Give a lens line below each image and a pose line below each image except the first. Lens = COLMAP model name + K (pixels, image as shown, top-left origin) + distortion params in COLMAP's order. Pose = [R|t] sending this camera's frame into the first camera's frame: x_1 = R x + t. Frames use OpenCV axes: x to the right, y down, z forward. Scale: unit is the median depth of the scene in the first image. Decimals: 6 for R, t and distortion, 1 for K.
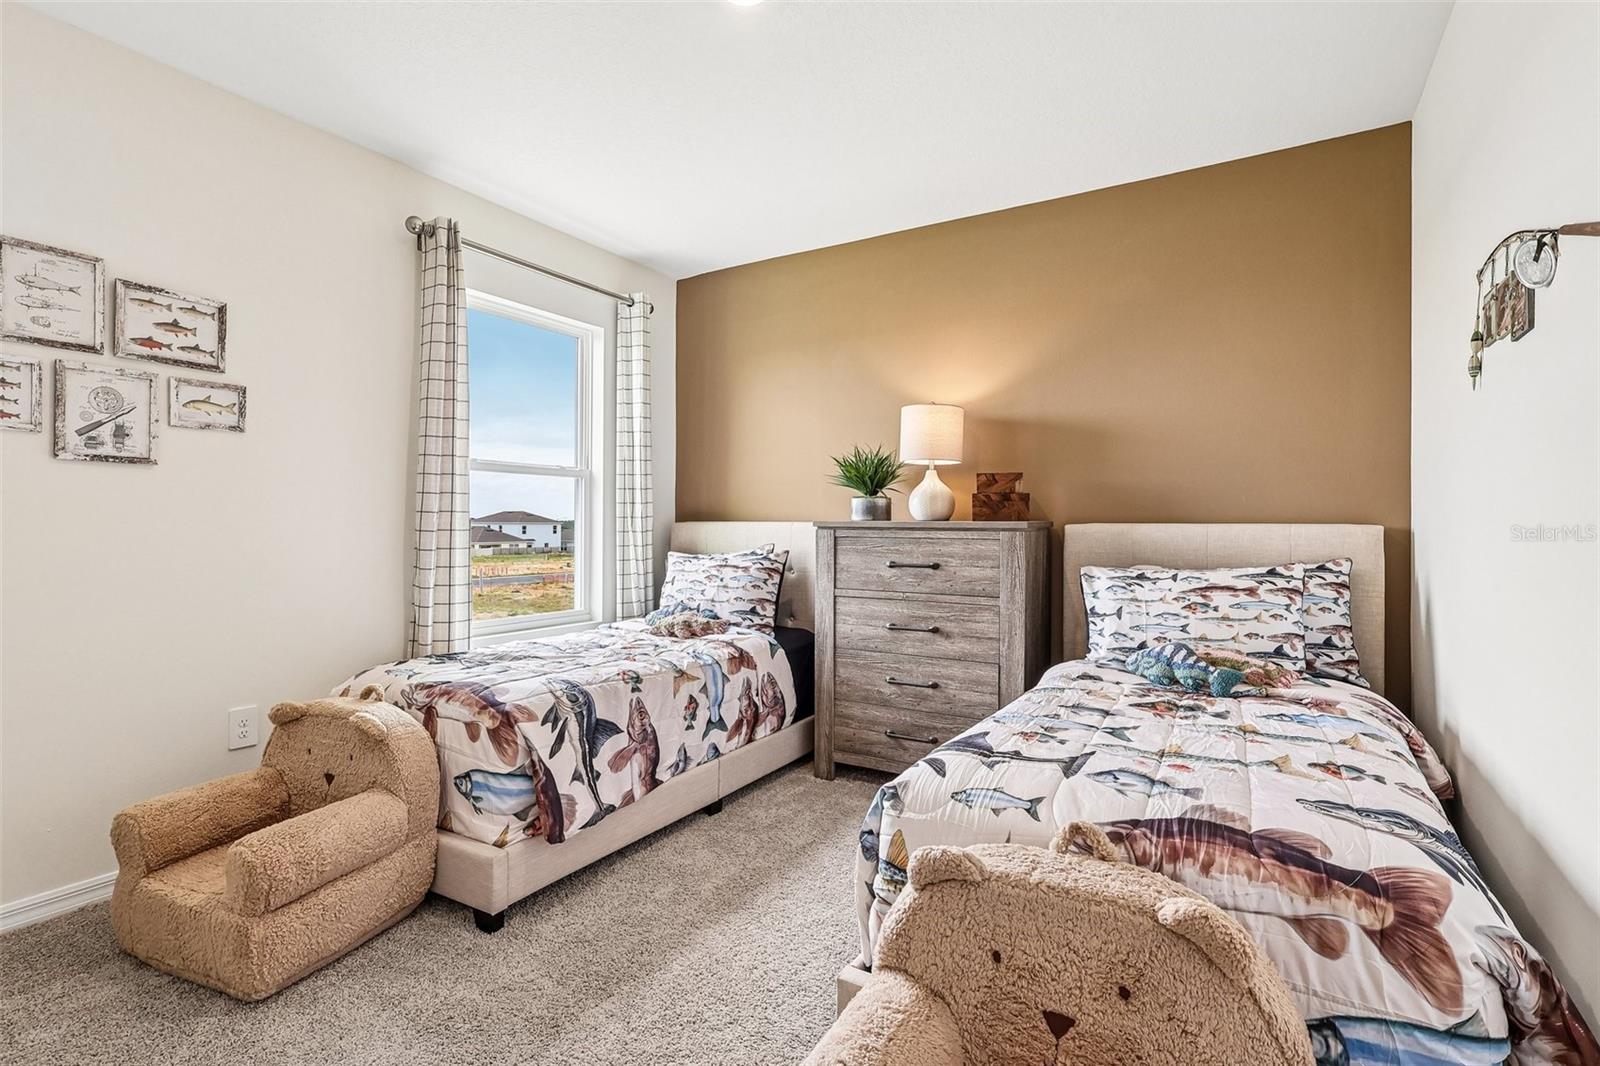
lens RADIAL K [[748.4, 0, 799.7], [0, 748.4, 528.0], [0, 0, 1]] dist [-0.003544, 0.001569]
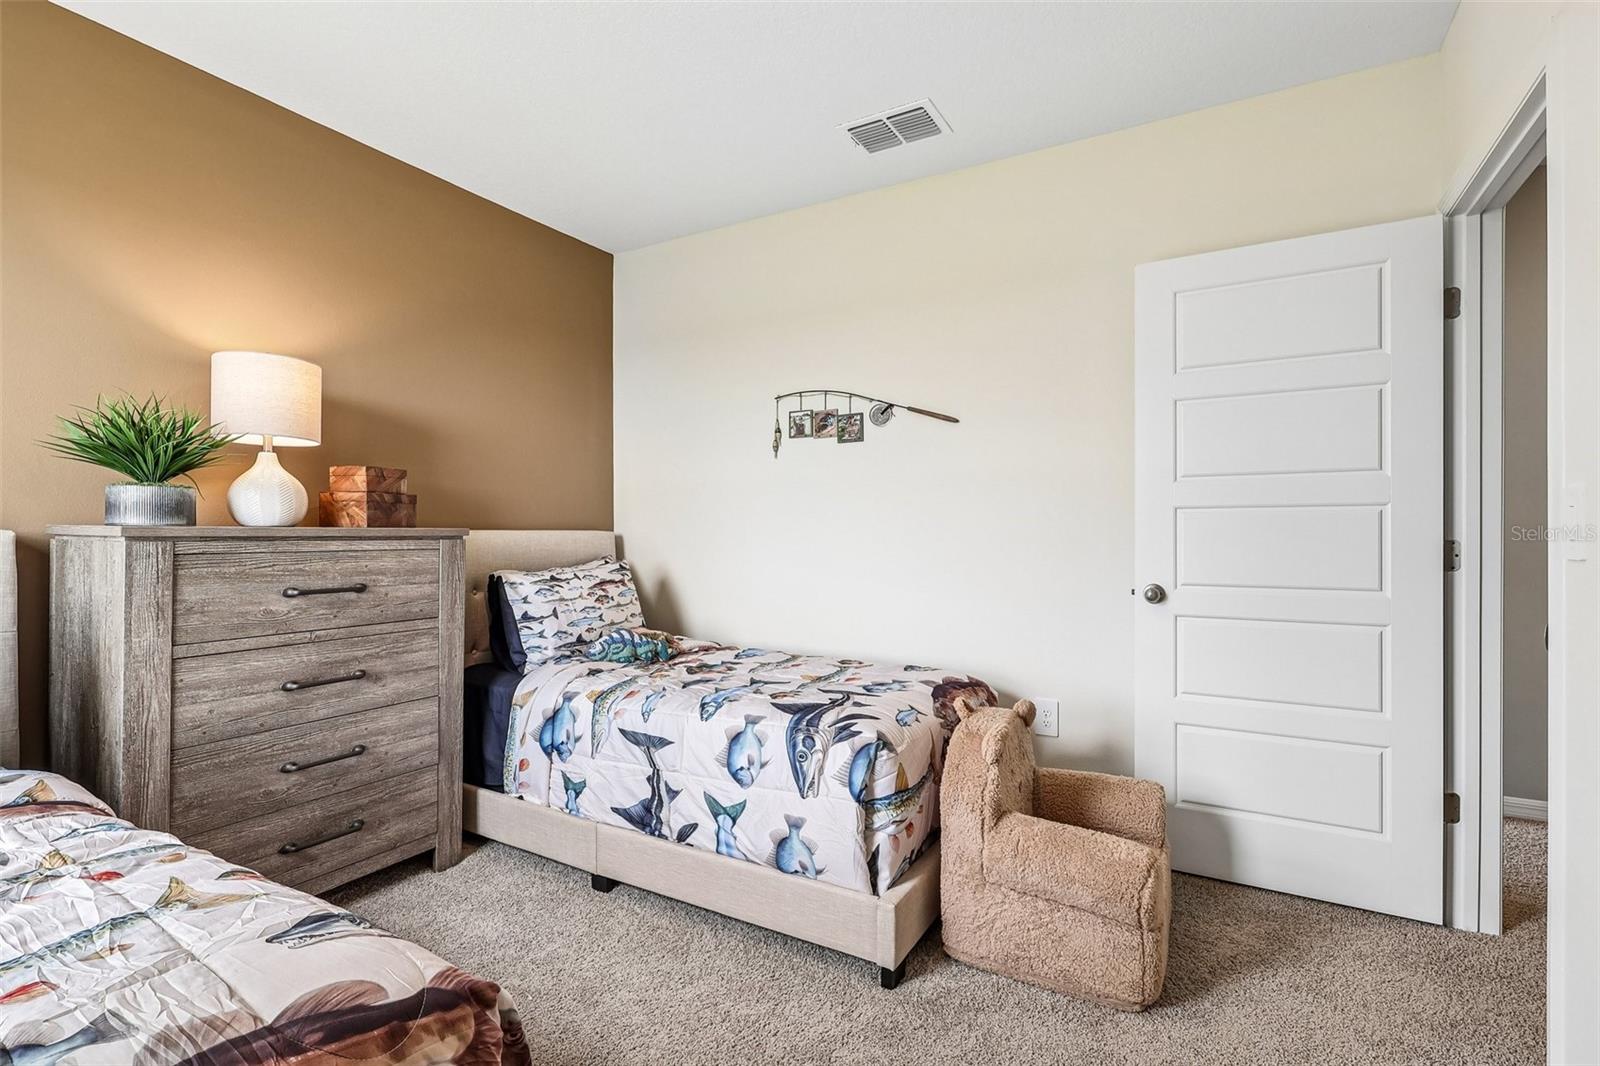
lens RADIAL K [[748.4, 0, 805.7], [0, 748.4, 531.6], [0, 0, 1]] dist [-0.003544, 0.001569]
pose [[-0.030931, -0.003692, 0.999515, -0.666768], [0.004508, 0.999982, 0.003834, -0.006805], [-0.999511, 0.004624, -0.030914, 0.678795]]
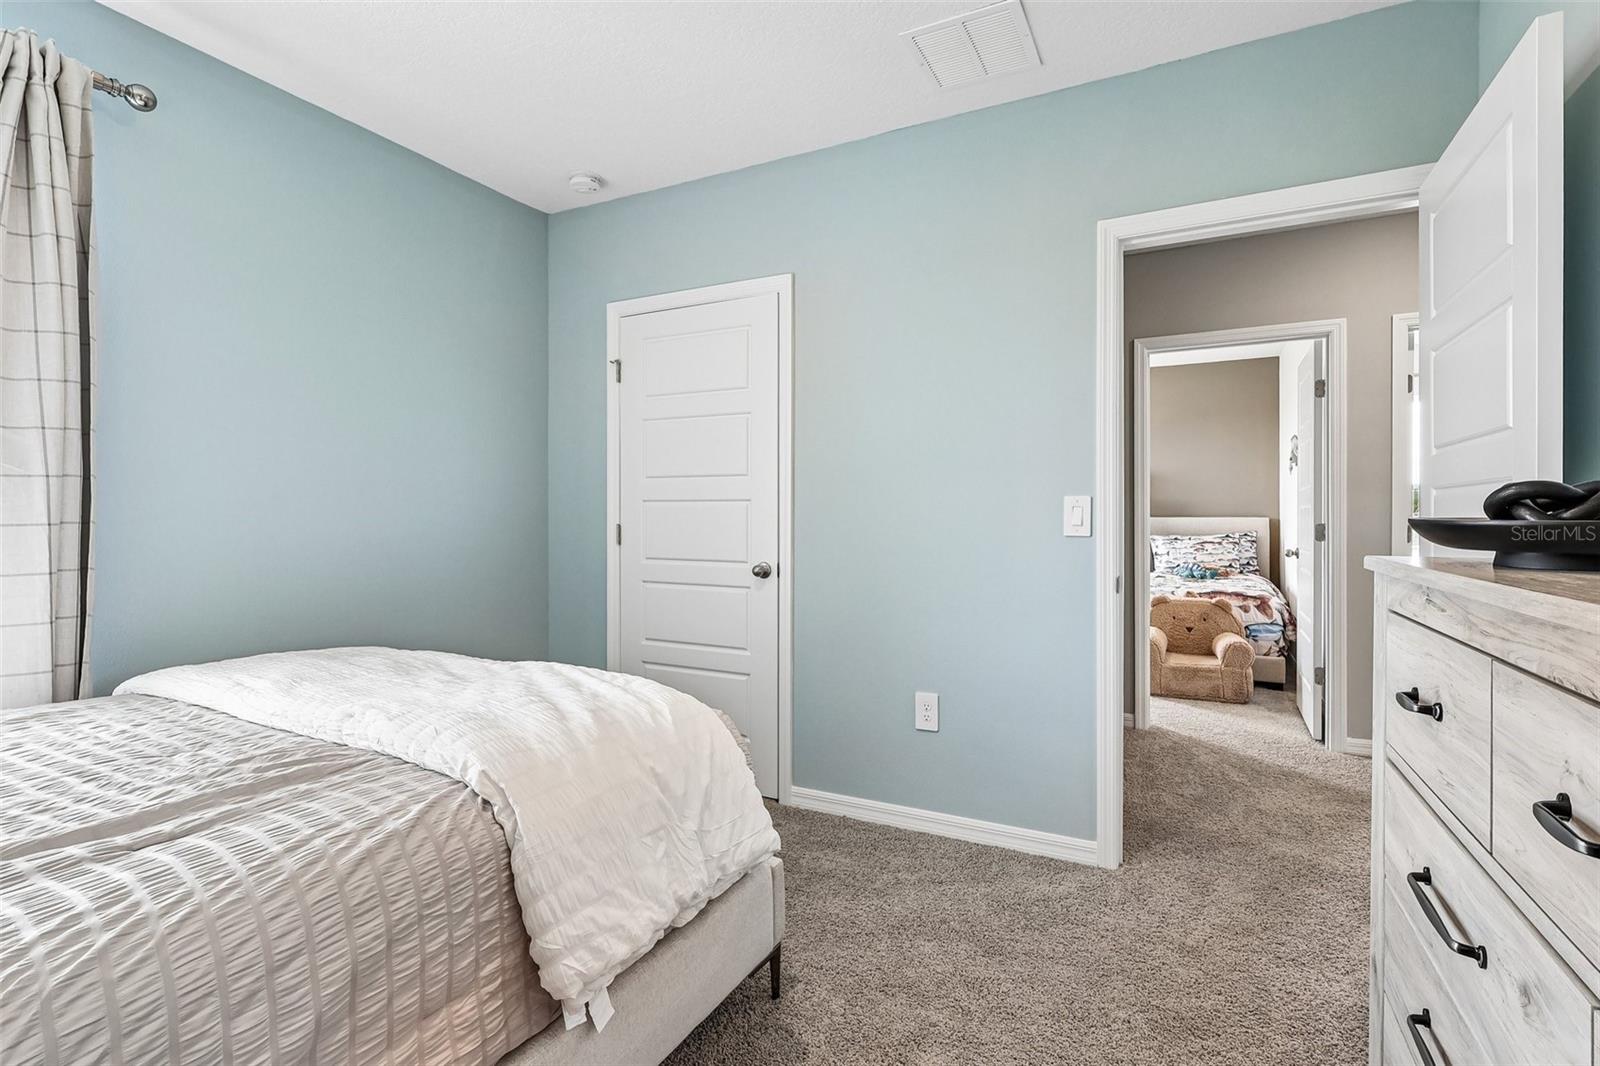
lens RADIAL K [[748.4, 0, 802.0], [0, 748.4, 526.2], [0, 0, 1]] dist [-0.003544, 0.001569]
pose [[0.997439, -0.007338, 0.071144, -0.974868], [0.007048, 0.999966, 0.004325, 0.003586], [-0.071173, -0.003812, 0.997457, -1.410280]]
